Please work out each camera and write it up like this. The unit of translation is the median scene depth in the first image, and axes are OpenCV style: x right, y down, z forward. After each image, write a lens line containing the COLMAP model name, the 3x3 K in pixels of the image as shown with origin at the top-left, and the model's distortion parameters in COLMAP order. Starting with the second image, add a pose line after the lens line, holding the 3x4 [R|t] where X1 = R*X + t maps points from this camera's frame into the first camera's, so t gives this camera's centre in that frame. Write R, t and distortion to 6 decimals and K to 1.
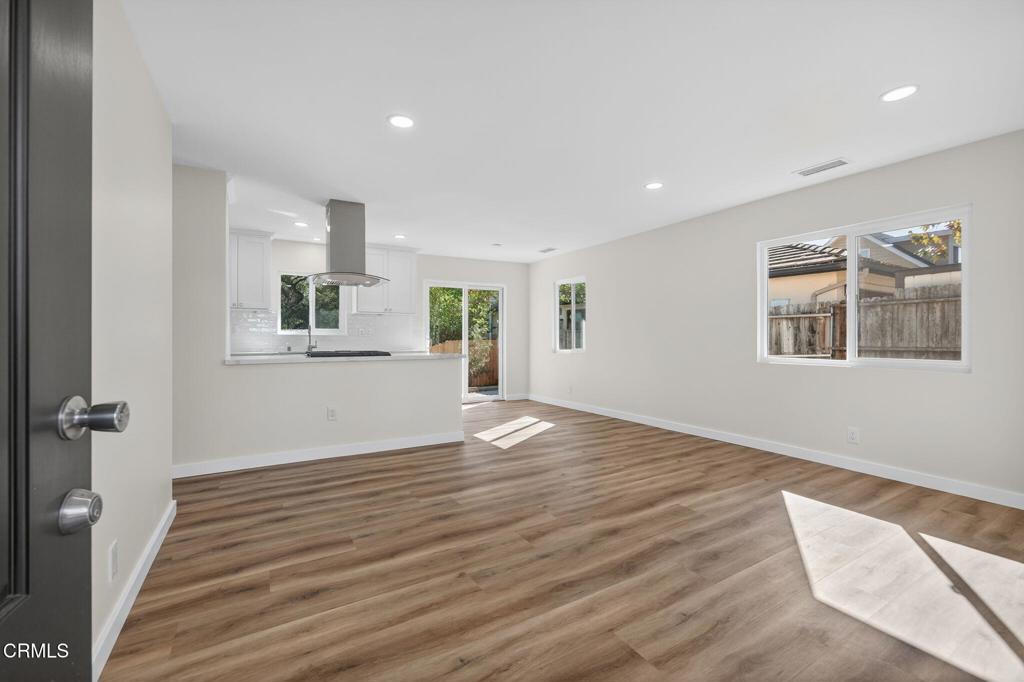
lens RADIAL K [[444.6, 0, 518.5], [0, 444.6, 341.3], [0, 0, 1]] dist [0.001633, 0.000068]
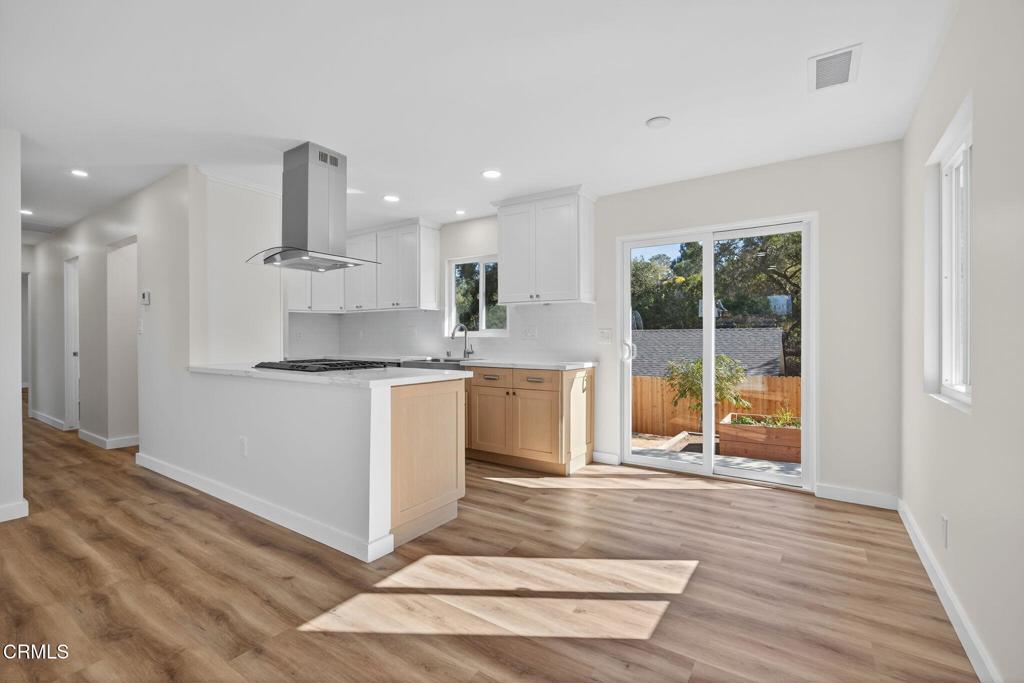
lens RADIAL K [[452.9, 0, 509.8], [0, 452.9, 334.8], [0, 0, 1]] dist [-0.005028, -0.000260]
pose [[0.409811, -0.013015, -0.912077, 0.471338], [-0.000432, 0.999895, -0.014462, -0.011680], [0.912170, 0.006320, 0.409763, 1.175499]]
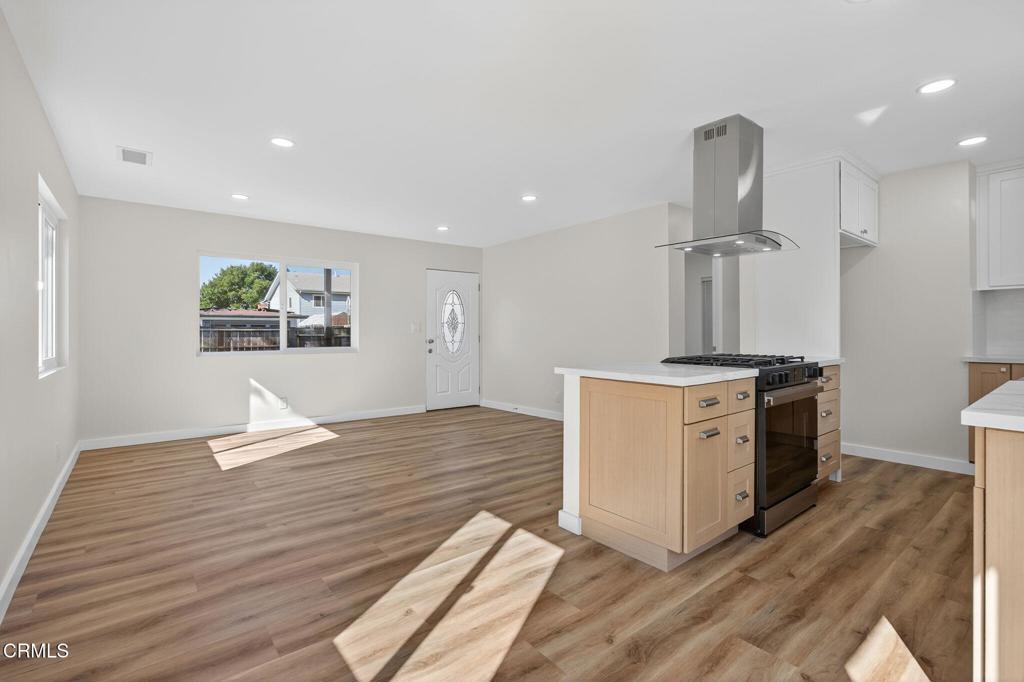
lens RADIAL K [[452.9, 0, 509.8], [0, 452.9, 340.8], [0, 0, 1]] dist [-0.005028, -0.000260]
pose [[-0.991946, -0.001091, -0.126655, 0.008086], [-0.002088, 0.999968, 0.007741, -0.007056], [0.126643, 0.007943, -0.991917, 1.925326]]
